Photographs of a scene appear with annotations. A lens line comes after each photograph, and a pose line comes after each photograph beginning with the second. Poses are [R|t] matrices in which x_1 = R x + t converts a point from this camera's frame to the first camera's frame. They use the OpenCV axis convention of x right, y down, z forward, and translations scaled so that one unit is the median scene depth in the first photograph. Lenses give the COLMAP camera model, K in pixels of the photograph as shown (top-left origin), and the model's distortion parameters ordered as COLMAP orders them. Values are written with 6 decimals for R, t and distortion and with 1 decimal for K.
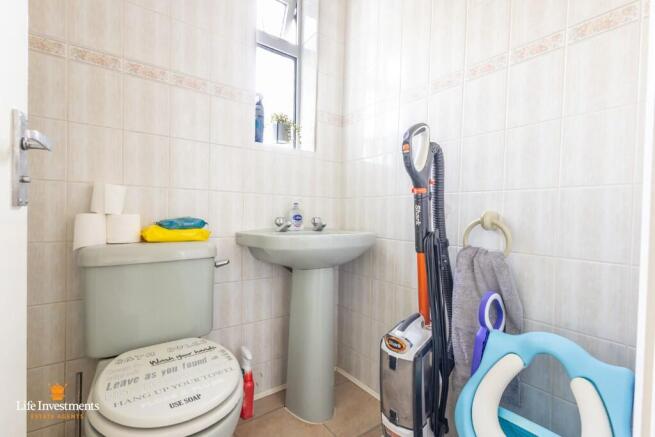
lens RADIAL K [[293.8, 0, 326.8], [0, 293.8, 222.1], [0, 0, 1]] dist [0.004468, 0.000195]
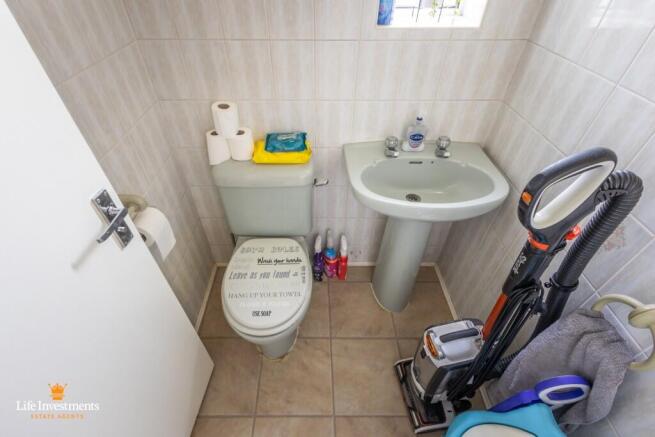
lens RADIAL K [[302.3, 0, 329.2], [0, 302.3, 210.9], [0, 0, 1]] dist [-0.000674, 0.000088]
pose [[0.813684, 0.383351, -0.436991, 0.208517], [-0.000428, 0.752132, 0.659012, -0.593578], [0.581308, -0.536040, 0.612162, 0.370774]]
